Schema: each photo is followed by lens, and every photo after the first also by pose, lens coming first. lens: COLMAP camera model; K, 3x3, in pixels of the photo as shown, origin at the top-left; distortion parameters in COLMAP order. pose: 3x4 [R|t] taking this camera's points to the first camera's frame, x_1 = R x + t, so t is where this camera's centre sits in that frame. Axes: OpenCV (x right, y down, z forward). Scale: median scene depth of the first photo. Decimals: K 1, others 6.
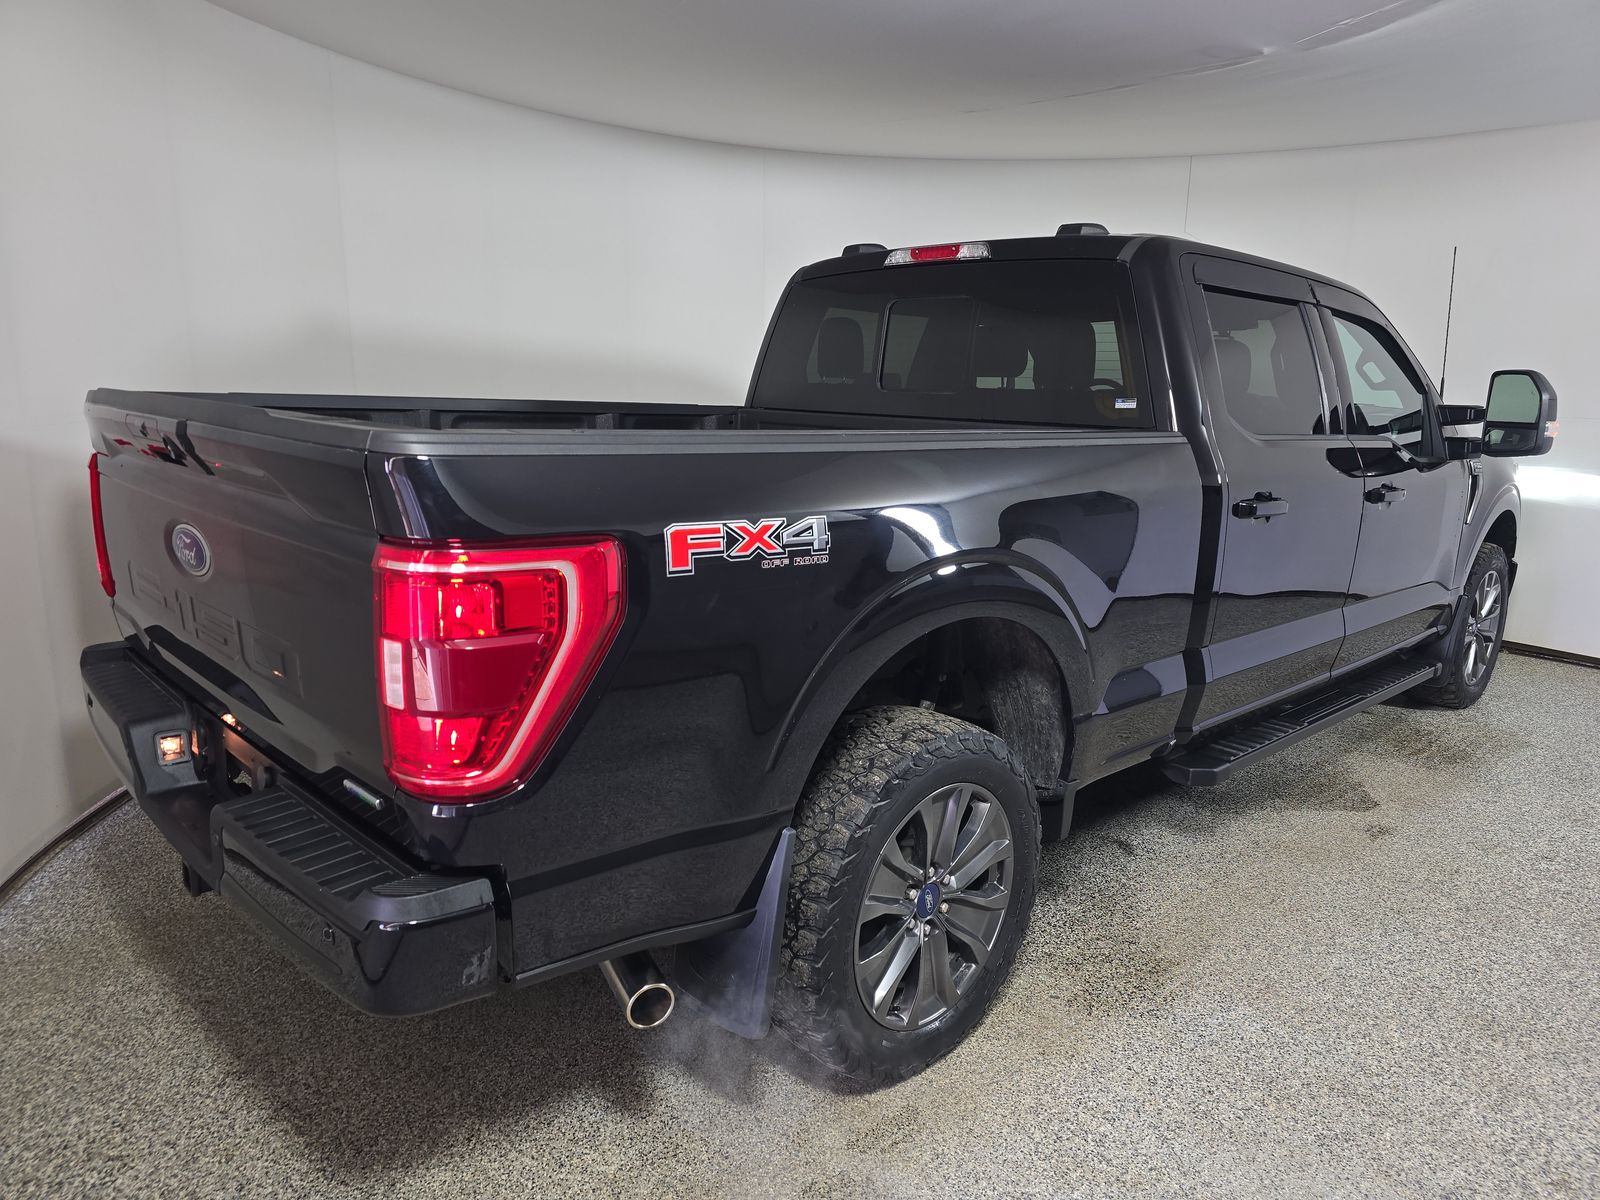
lens RADIAL K [[1102.9, 0, 787.9], [0, 1102.9, 599.6], [0, 0, 1]] dist [0.053670, -0.061646]
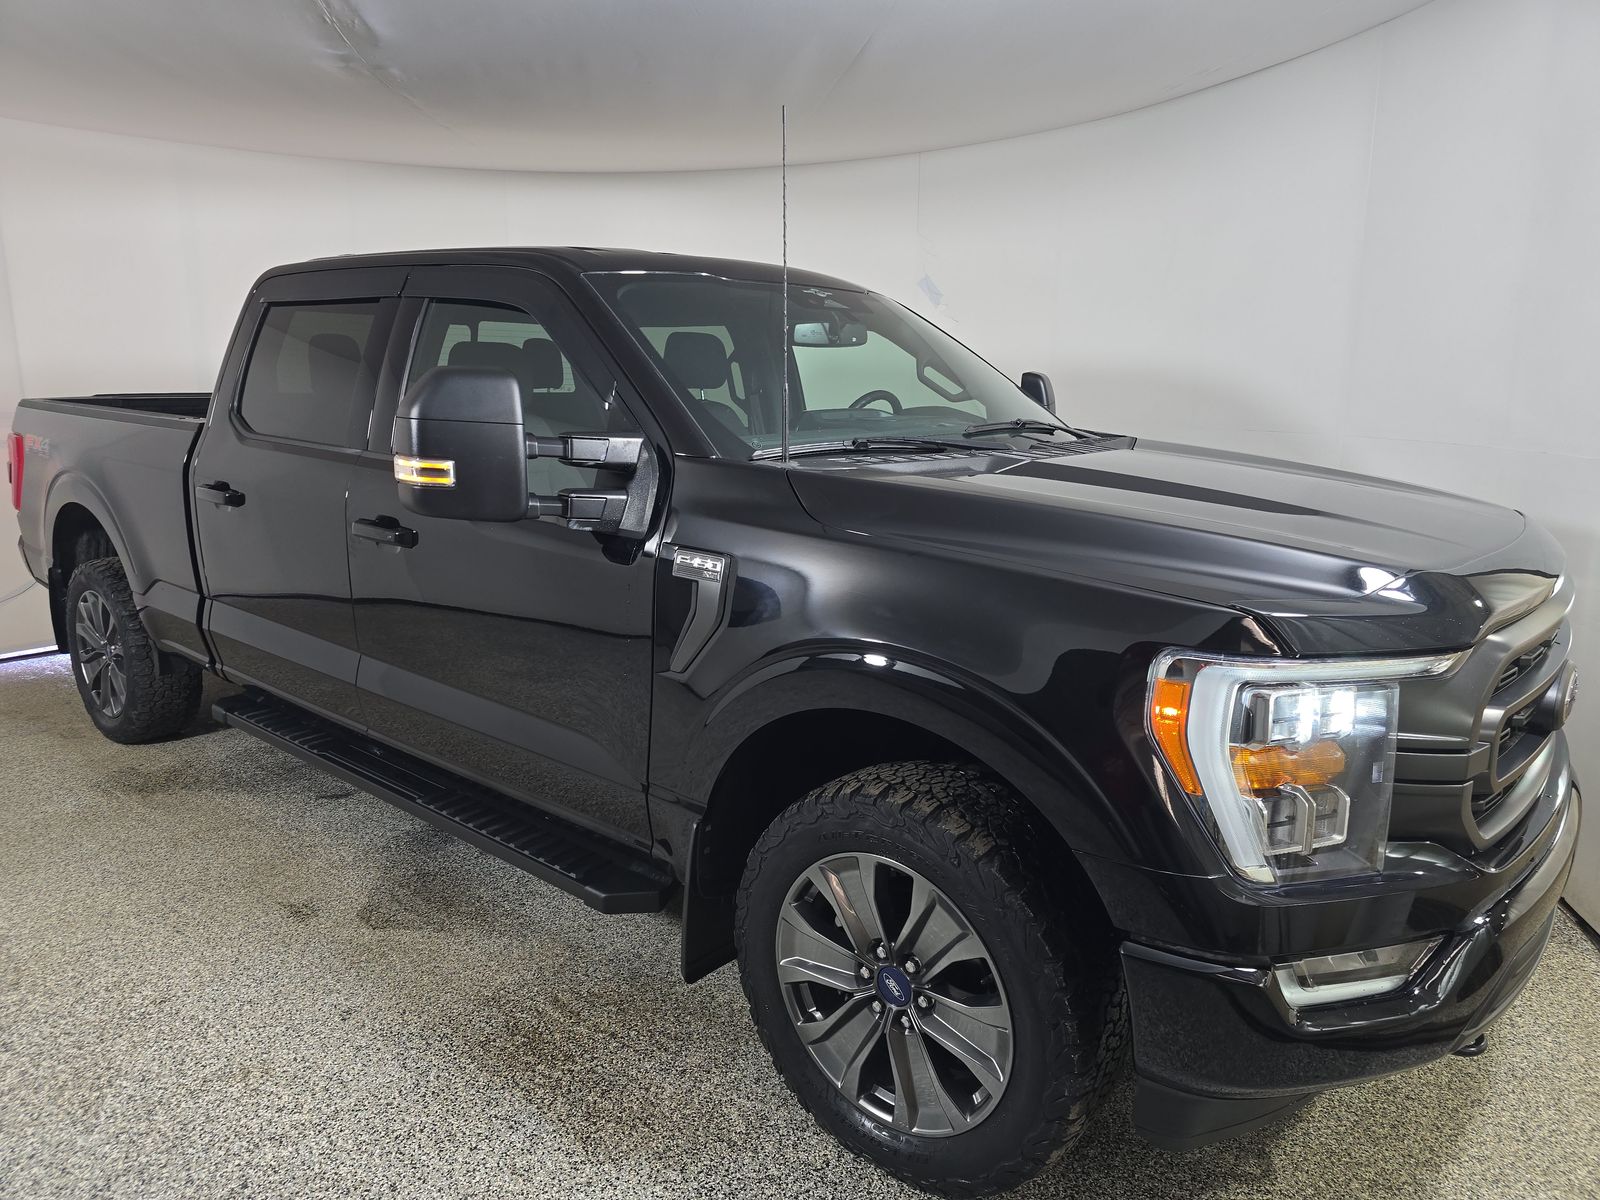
lens RADIAL K [[1102.9, 0, 787.9], [0, 1102.9, 599.6], [0, 0, 1]] dist [0.053670, -0.061646]
pose [[0.102336, 0.187749, -0.976871, 1.343752], [-0.218444, 0.962298, 0.162064, -0.239374], [0.970469, 0.196807, 0.139490, 1.185315]]
